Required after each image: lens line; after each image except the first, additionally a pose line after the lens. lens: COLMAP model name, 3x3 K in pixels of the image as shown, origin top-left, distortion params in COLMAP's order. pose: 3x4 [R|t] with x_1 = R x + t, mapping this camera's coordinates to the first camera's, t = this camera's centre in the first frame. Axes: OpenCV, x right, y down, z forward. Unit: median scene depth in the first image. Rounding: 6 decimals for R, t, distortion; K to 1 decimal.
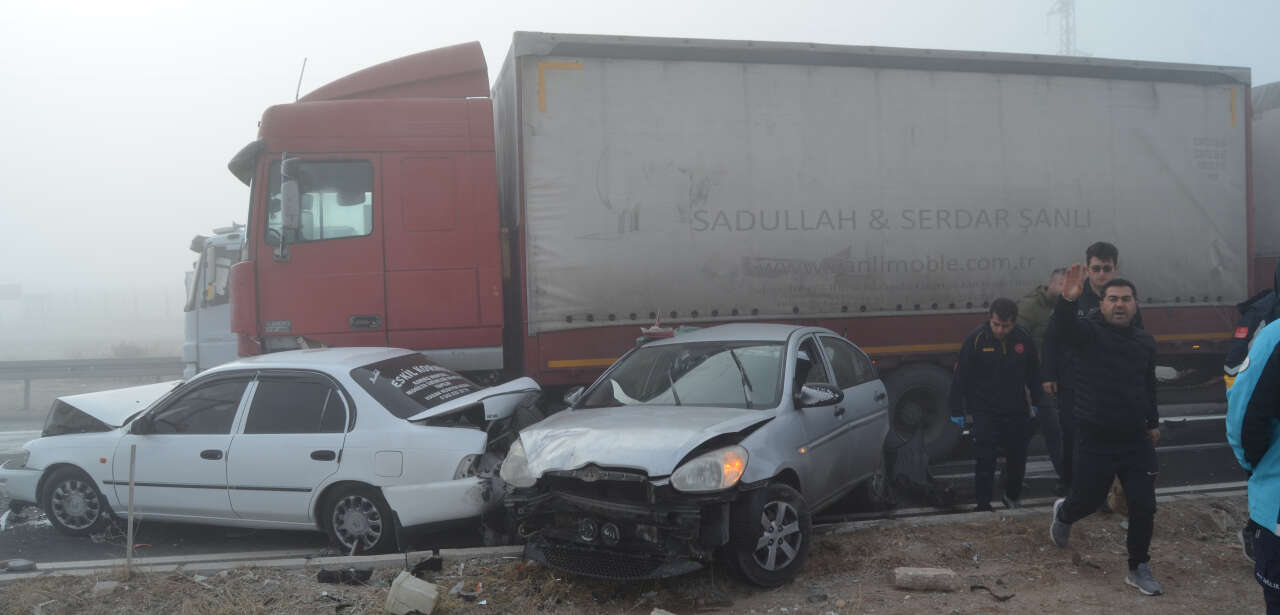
lens RADIAL K [[1026.0, 0, 640.0], [0, 1026.0, 307.5], [0, 0, 1]] dist [-0.056526, -0.000967]
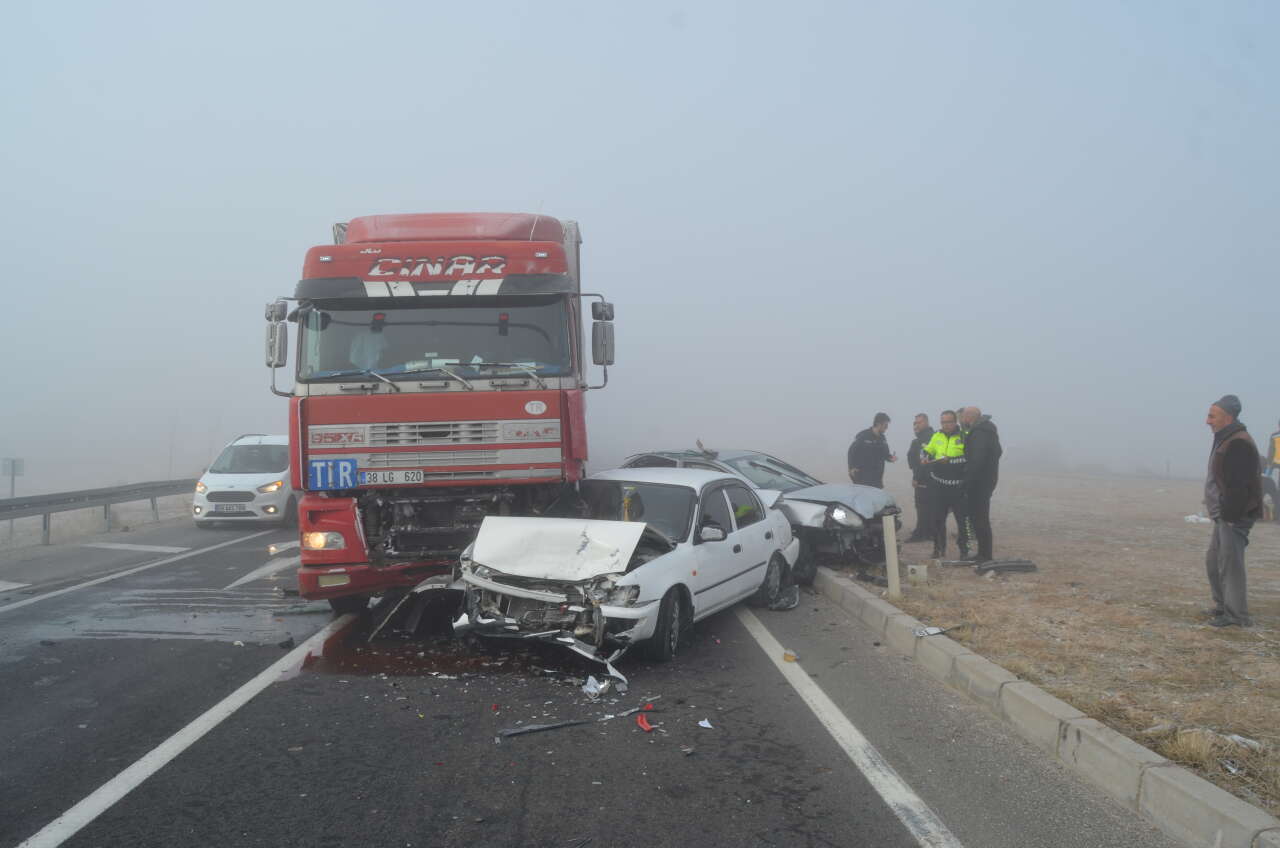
lens RADIAL K [[994.5, 0, 640.0], [0, 994.5, 424.0], [0, 0, 1]] dist [-0.079772, 0.001828]
pose [[0.137582, 0.029336, 0.990056, -1.632195], [0.030237, 0.998971, -0.033802, 0.030578], [-0.990029, 0.034587, 0.136553, 0.944213]]
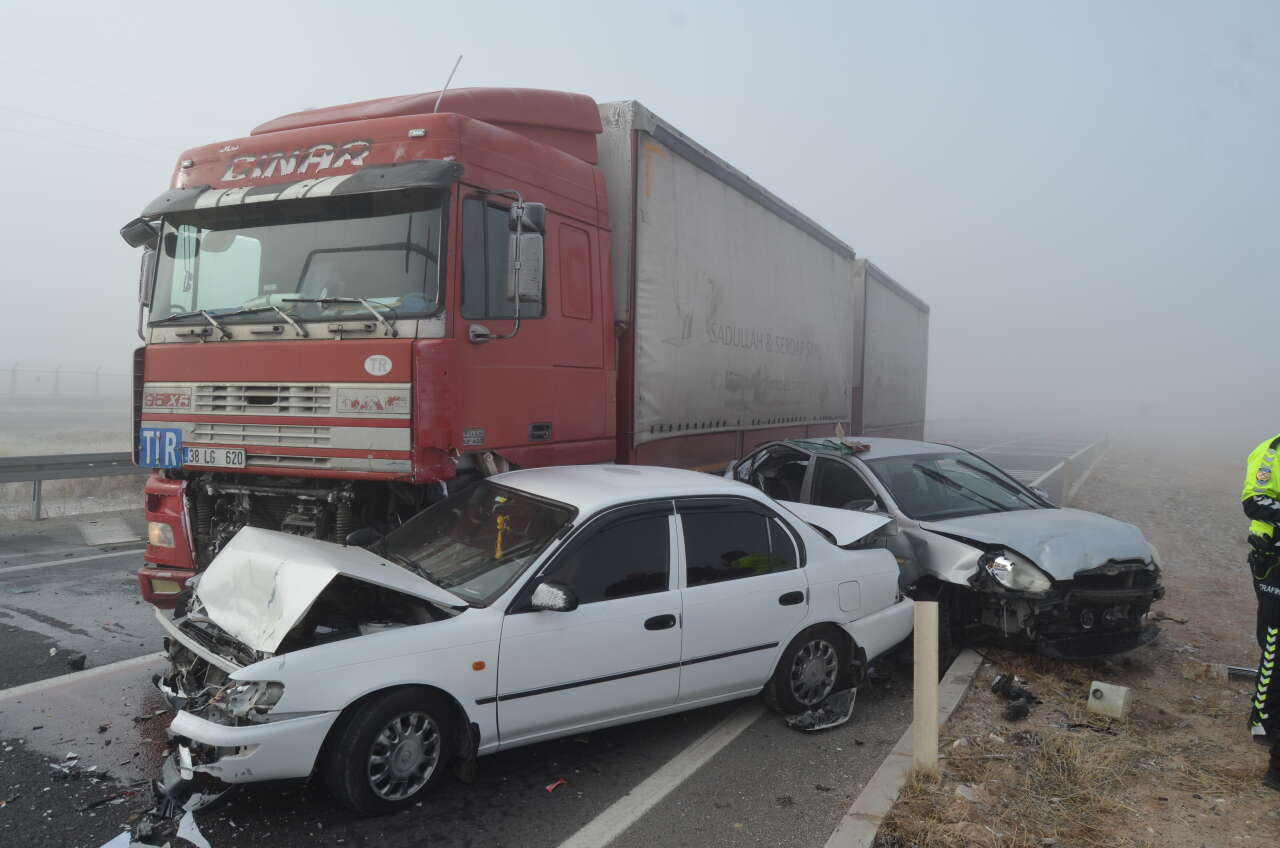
lens RADIAL K [[994.5, 0, 640.0], [0, 994.5, 424.0], [0, 0, 1]] dist [-0.079772, 0.001828]
pose [[0.593124, 0.014153, 0.804986, -0.979911], [-0.023274, 0.999729, -0.000428, 0.008773], [-0.804774, -0.018481, 0.593293, 0.606269]]
